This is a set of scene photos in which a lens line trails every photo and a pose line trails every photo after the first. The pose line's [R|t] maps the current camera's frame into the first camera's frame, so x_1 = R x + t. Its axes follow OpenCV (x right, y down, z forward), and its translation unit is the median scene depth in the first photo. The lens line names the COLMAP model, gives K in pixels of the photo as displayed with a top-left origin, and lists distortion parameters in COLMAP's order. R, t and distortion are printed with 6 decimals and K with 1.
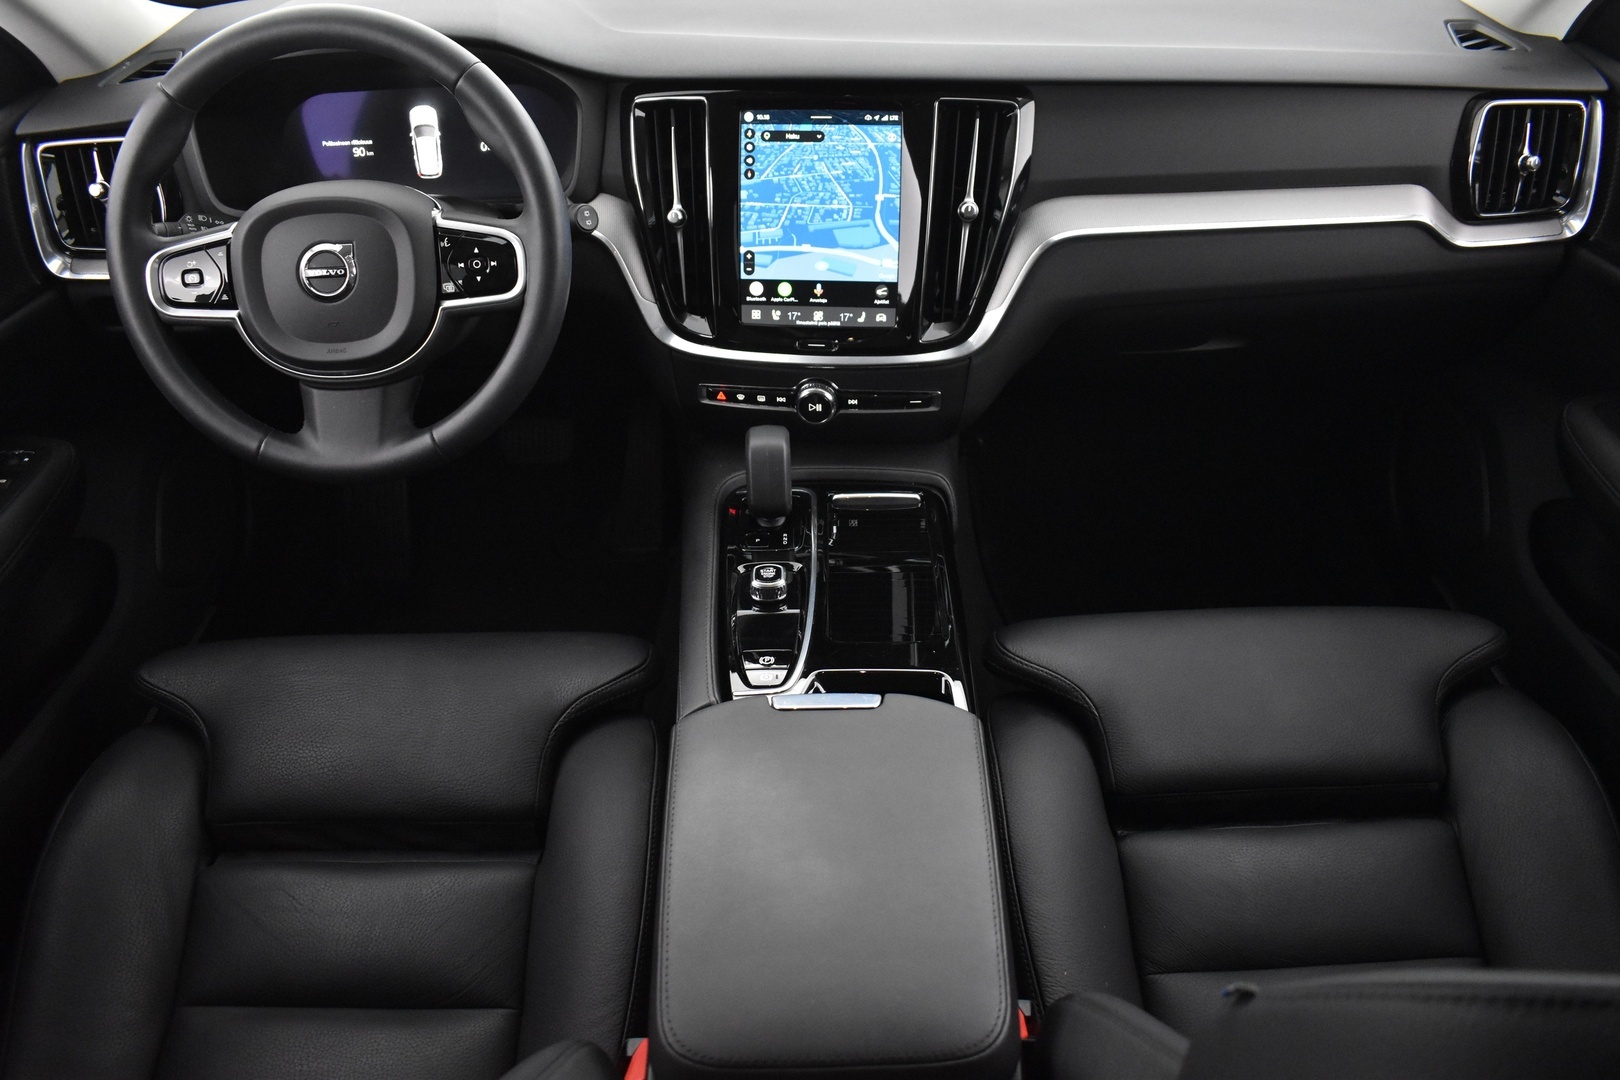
lens RADIAL K [[1267.8, 0, 819.3], [0, 1267.8, 529.8], [0, 0, 1]] dist [-0.106288, 0.037472]
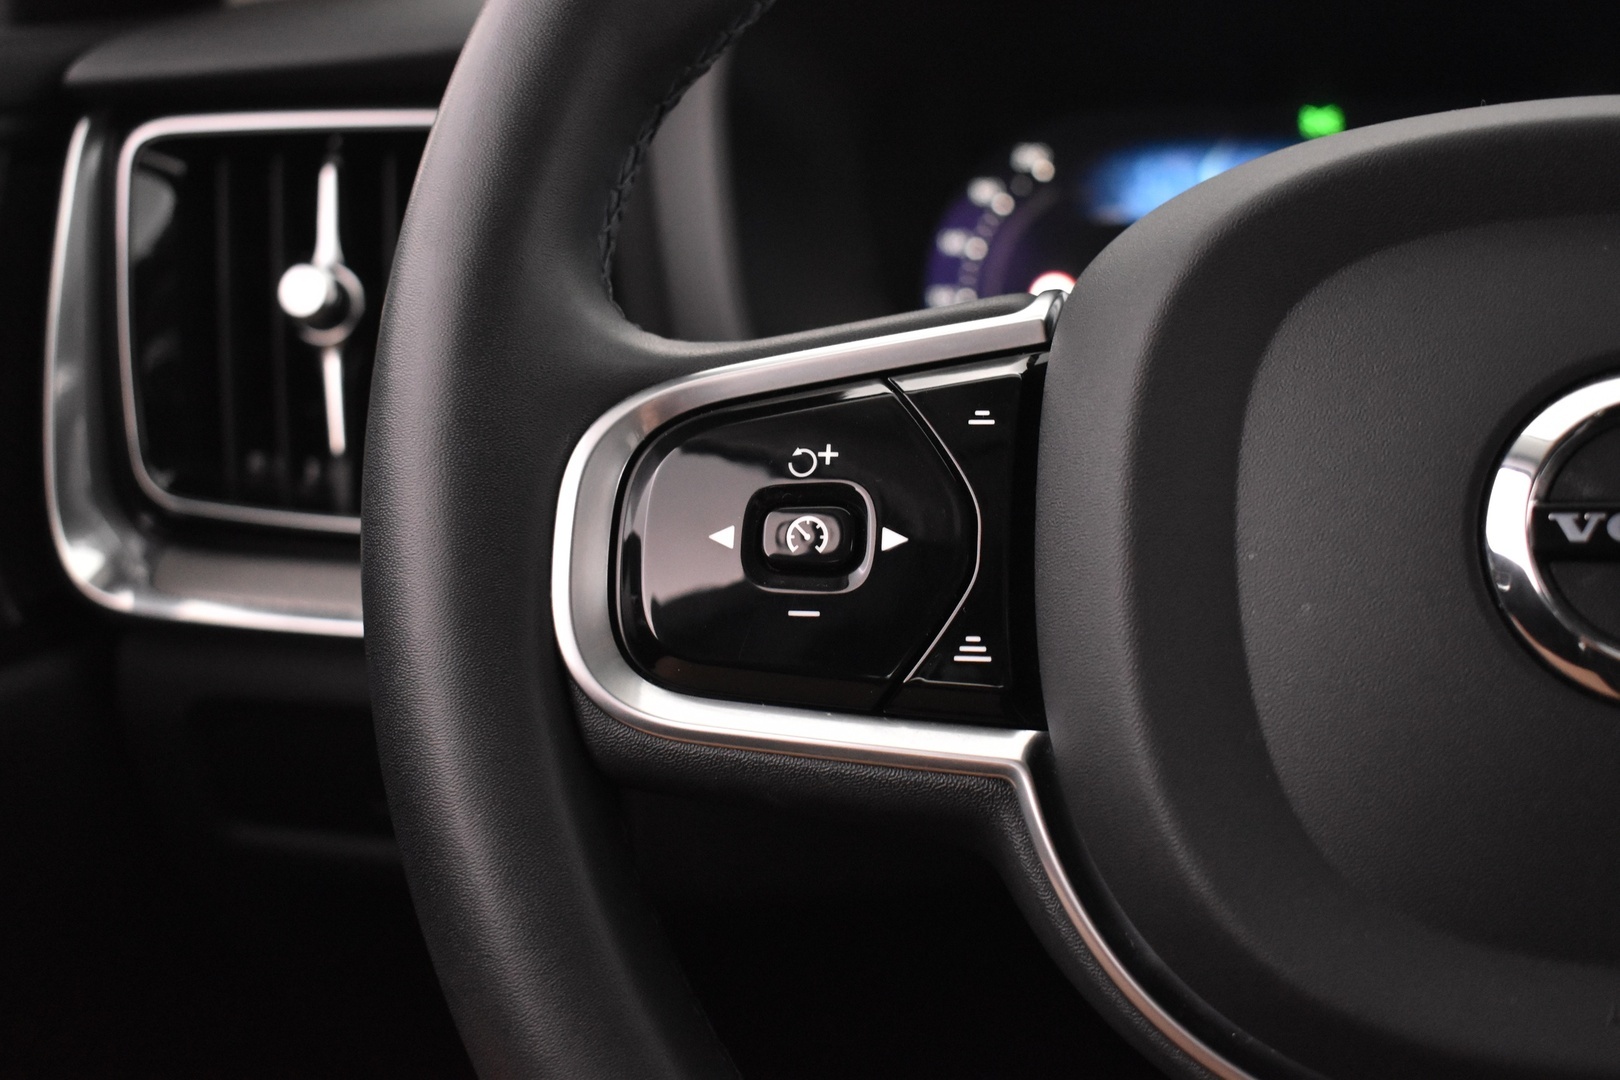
lens RADIAL K [[2059.2, 0, 812.1], [0, 2059.2, 549.1], [0, 0, 1]] dist [-0.103053, 0.000000]
pose [[0.978697, 0.042219, -0.200920, -0.401919], [-0.114932, 0.923580, -0.365773, -0.082032], [0.170124, 0.381074, 0.908758, 0.651248]]
